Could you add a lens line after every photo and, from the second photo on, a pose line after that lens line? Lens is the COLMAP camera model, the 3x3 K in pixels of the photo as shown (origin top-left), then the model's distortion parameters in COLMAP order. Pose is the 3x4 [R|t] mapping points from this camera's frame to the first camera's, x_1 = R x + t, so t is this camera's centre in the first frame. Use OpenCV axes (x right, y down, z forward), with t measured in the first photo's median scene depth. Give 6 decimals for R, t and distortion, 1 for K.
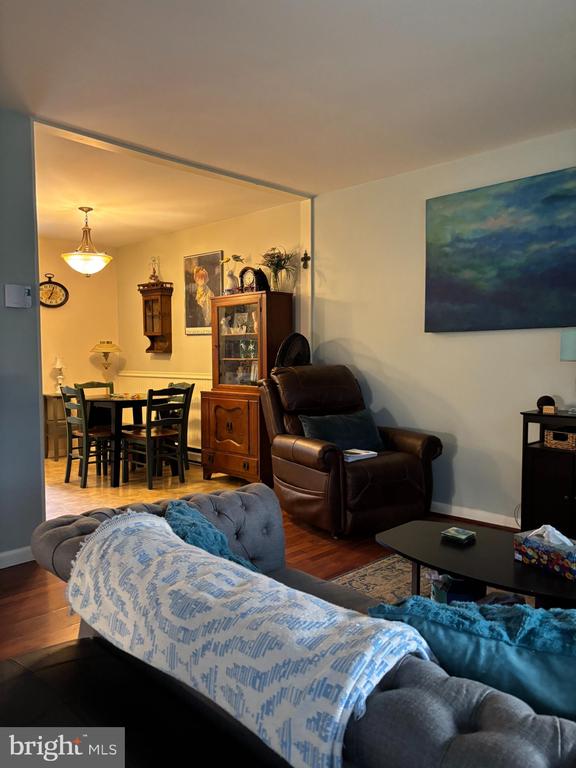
lens RADIAL K [[578.6, 0, 288.1], [0, 578.6, 383.4], [0, 0, 1]] dist [-0.010612, -0.004861]
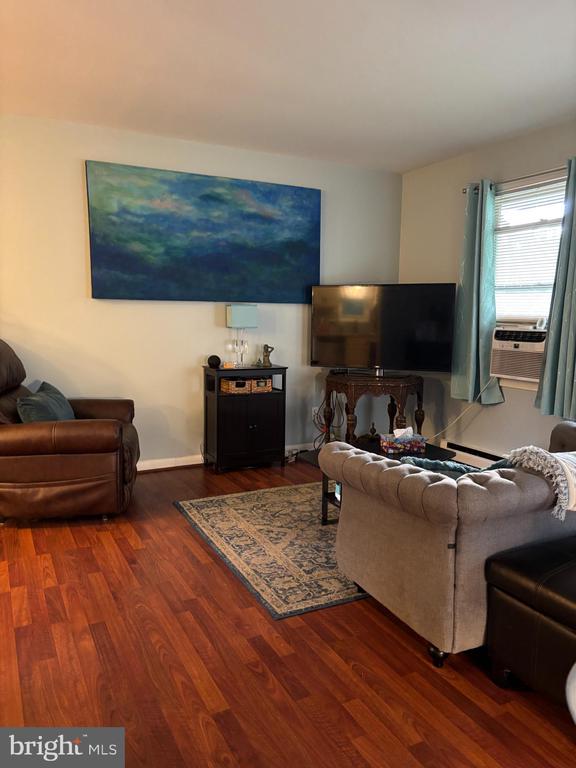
lens RADIAL K [[578.6, 0, 287.4], [0, 578.6, 385.6], [0, 0, 1]] dist [-0.010612, -0.004861]
pose [[0.300220, -0.108744, 0.947651, -0.673681], [0.027713, 0.994055, 0.105289, -0.038613], [-0.953467, -0.005347, 0.301449, 0.422252]]
